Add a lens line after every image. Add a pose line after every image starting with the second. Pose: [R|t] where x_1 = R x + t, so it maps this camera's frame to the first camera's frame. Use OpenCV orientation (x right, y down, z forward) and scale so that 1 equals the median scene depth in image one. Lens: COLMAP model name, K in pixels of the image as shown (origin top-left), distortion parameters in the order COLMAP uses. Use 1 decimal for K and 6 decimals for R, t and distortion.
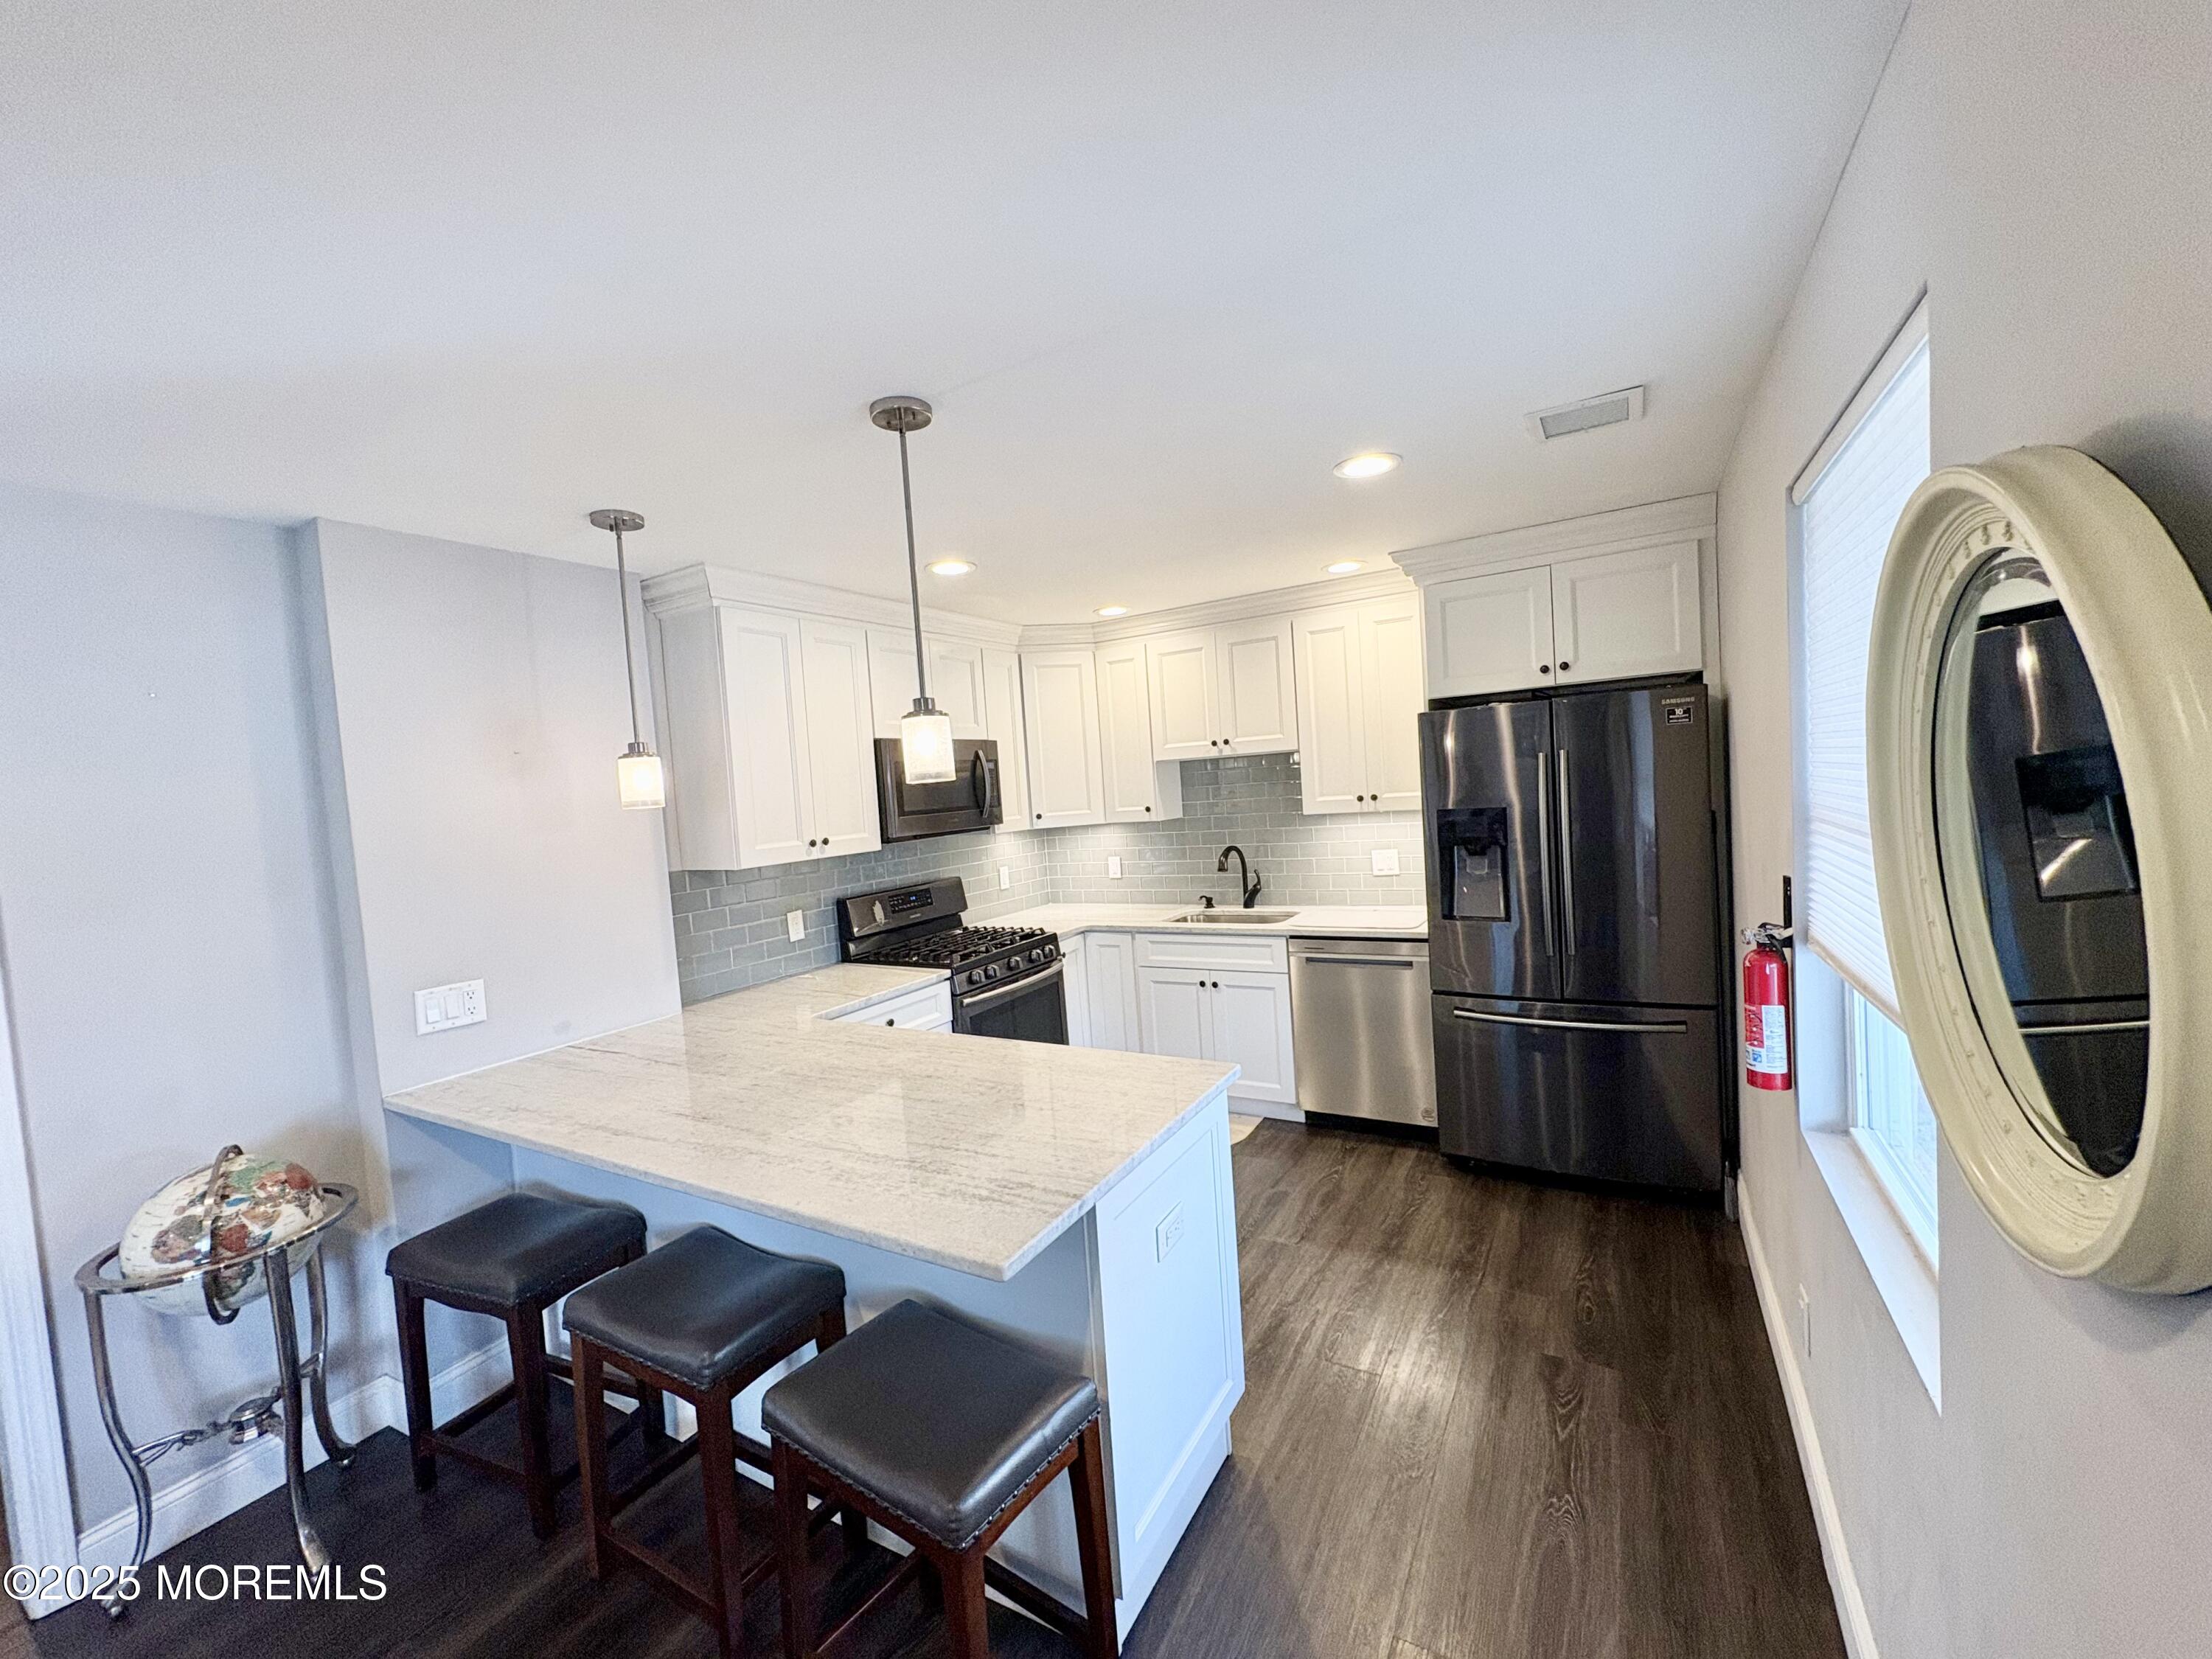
lens RADIAL K [[877.6, 0, 1108.1], [0, 877.6, 830.1], [0, 0, 1]] dist [0.005562, 0.000722]
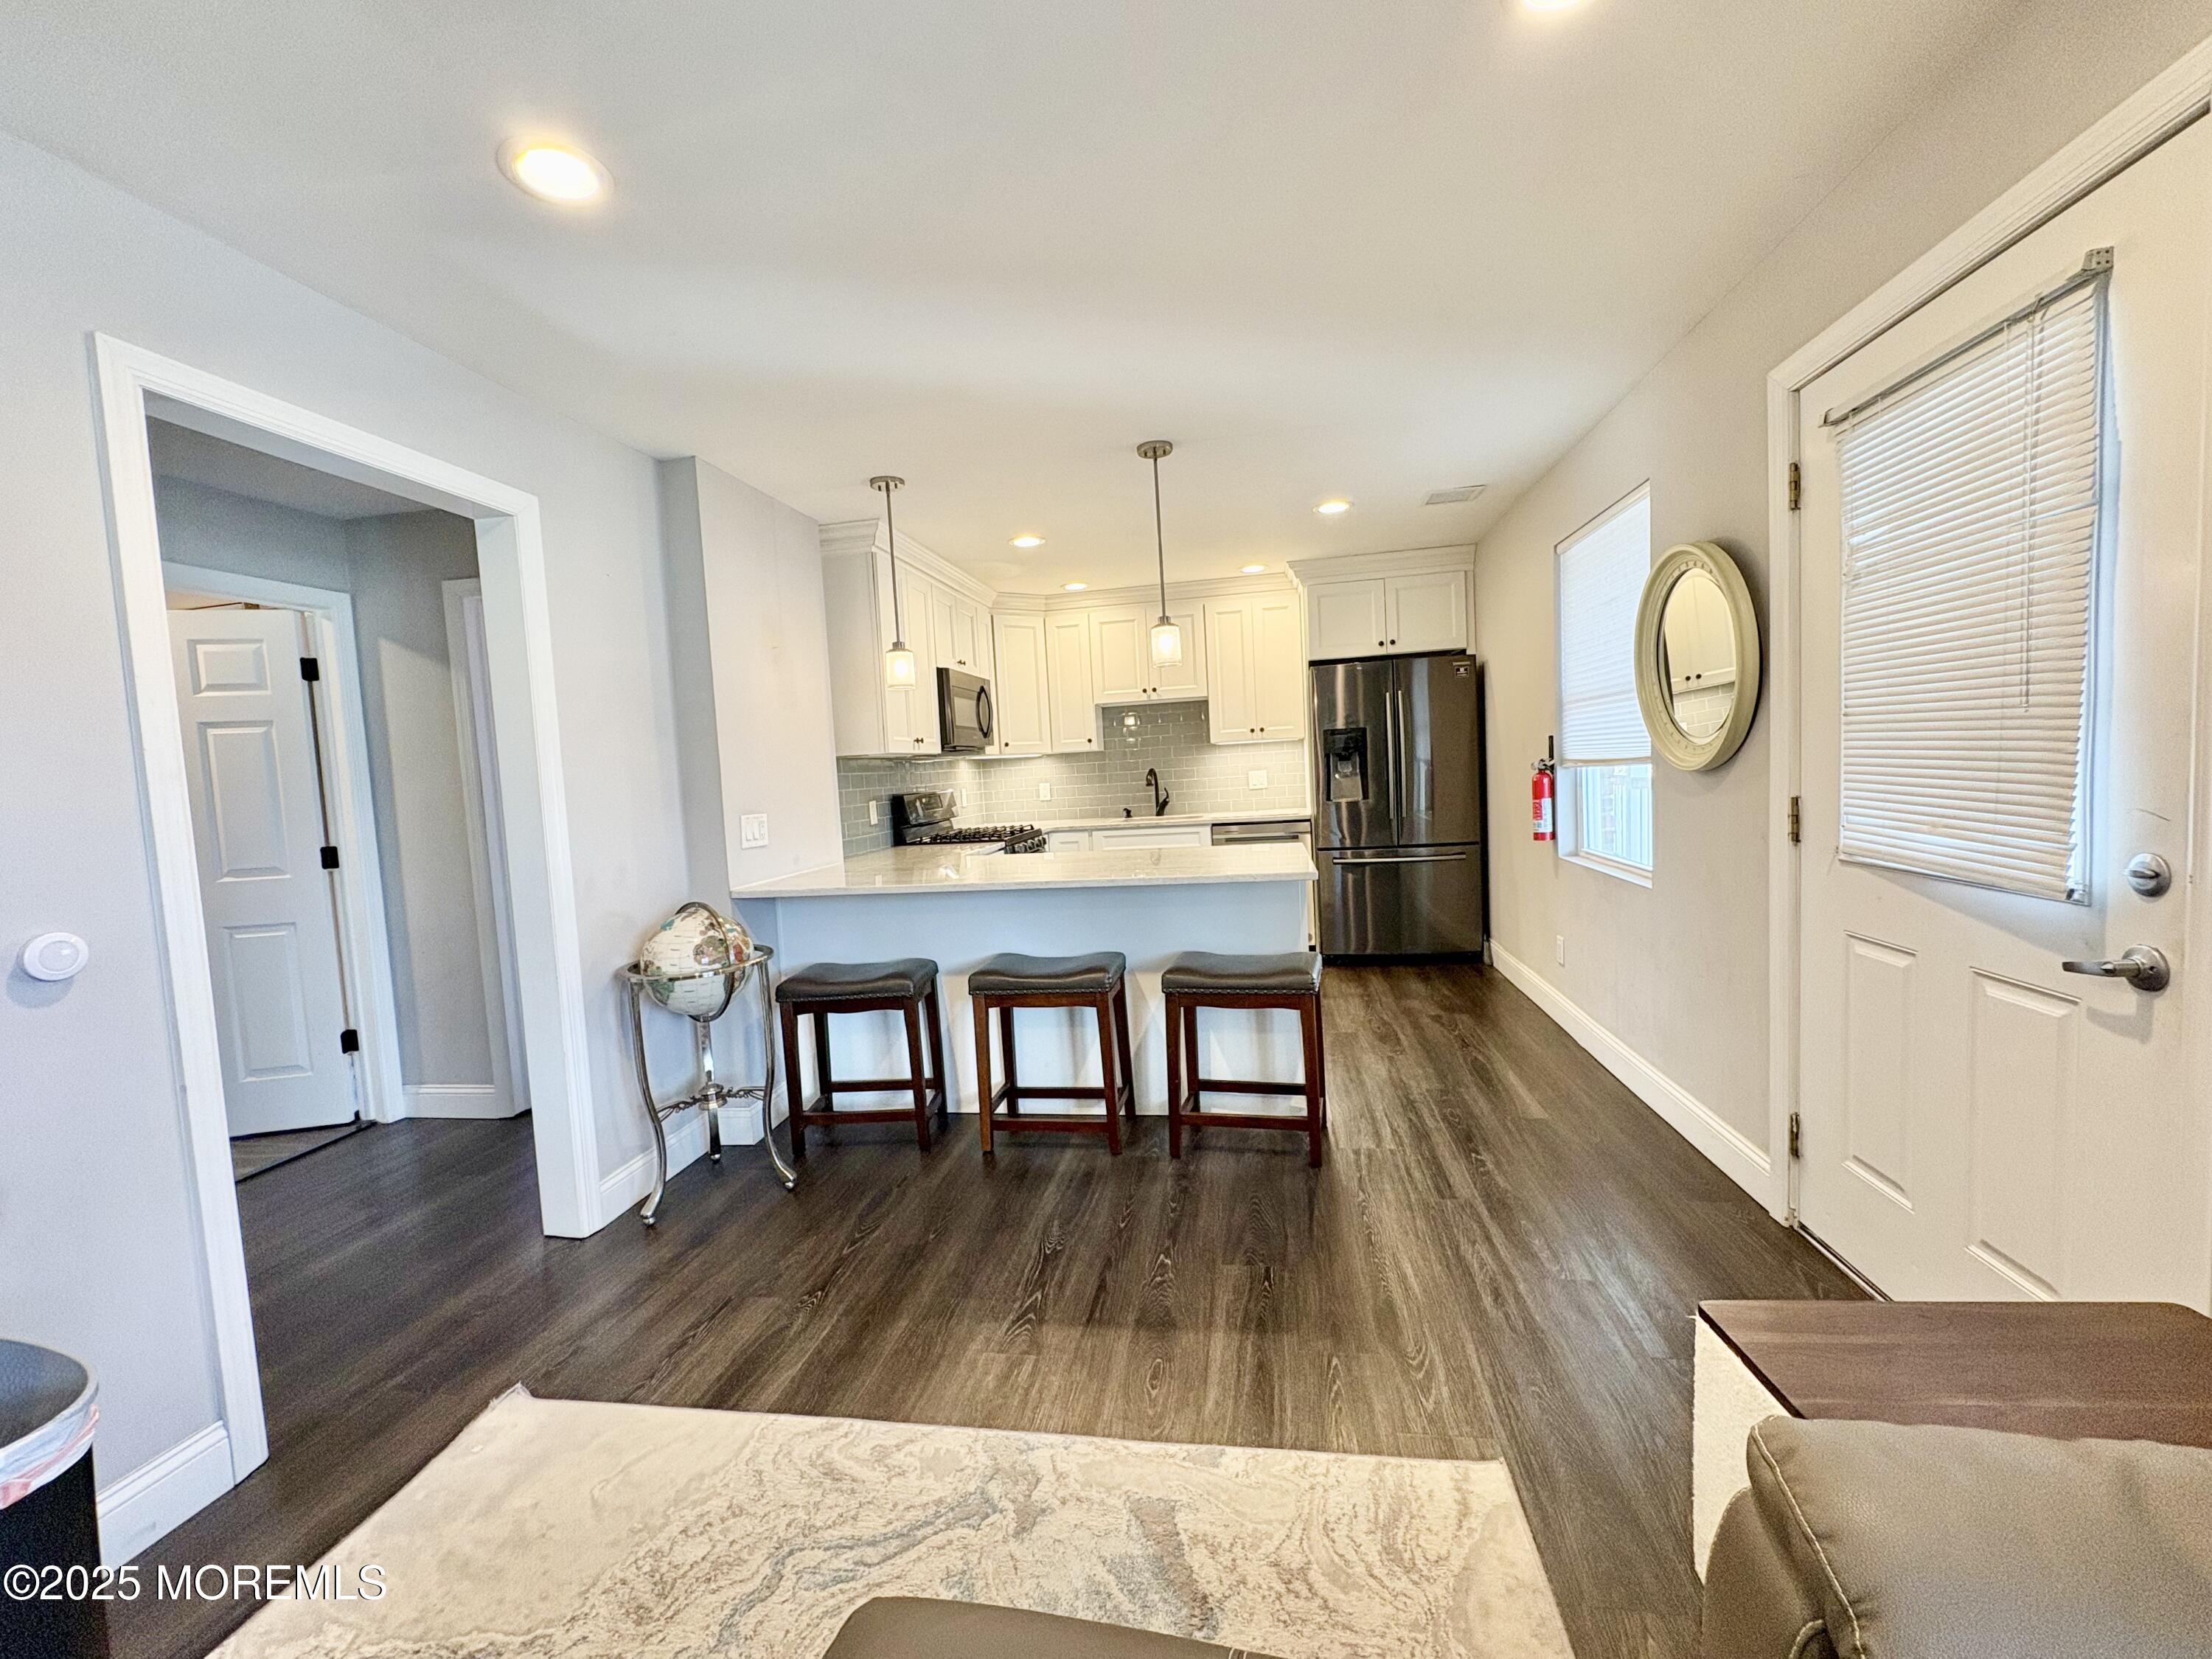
lens RADIAL K [[877.6, 0, 1110.6], [0, 877.6, 830.2], [0, 0, 1]] dist [0.005562, 0.000722]
pose [[0.938044, -0.009065, 0.346399, -0.508001], [0.010813, 0.999937, -0.003112, 0.151719], [-0.346349, 0.006665, 0.938082, -0.316161]]
